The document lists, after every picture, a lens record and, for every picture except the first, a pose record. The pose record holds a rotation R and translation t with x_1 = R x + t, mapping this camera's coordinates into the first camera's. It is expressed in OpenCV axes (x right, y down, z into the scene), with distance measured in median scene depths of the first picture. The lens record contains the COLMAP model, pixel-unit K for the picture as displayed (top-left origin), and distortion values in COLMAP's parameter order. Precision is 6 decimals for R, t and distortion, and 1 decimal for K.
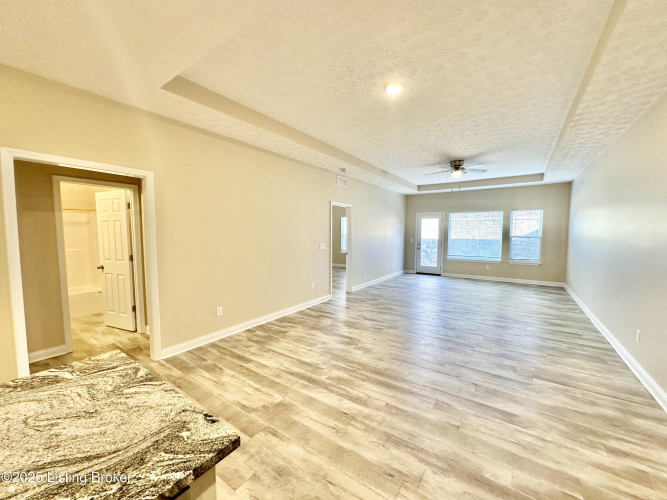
lens RADIAL K [[266.9, 0, 334.6], [0, 266.9, 250.8], [0, 0, 1]] dist [-0.003323, 0.000116]
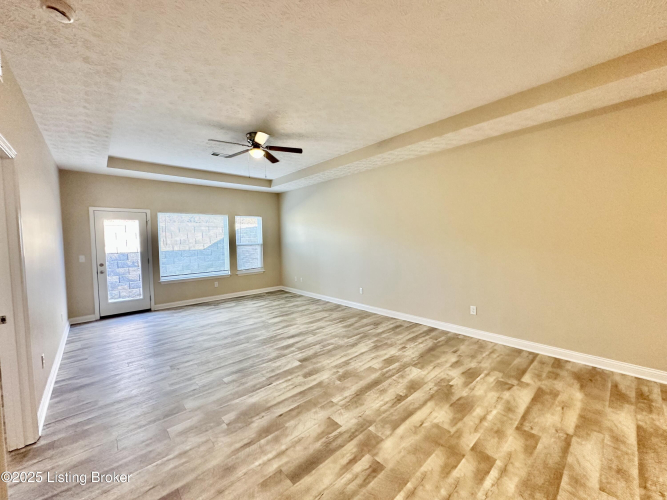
lens RADIAL K [[266.9, 0, 333.4], [0, 266.9, 249.2], [0, 0, 1]] dist [-0.003323, 0.000116]
pose [[0.230339, -0.045585, 0.972042, -0.131095], [0.090235, 0.995599, 0.025307, -0.035415], [-0.968918, 0.081883, 0.233439, 0.523069]]
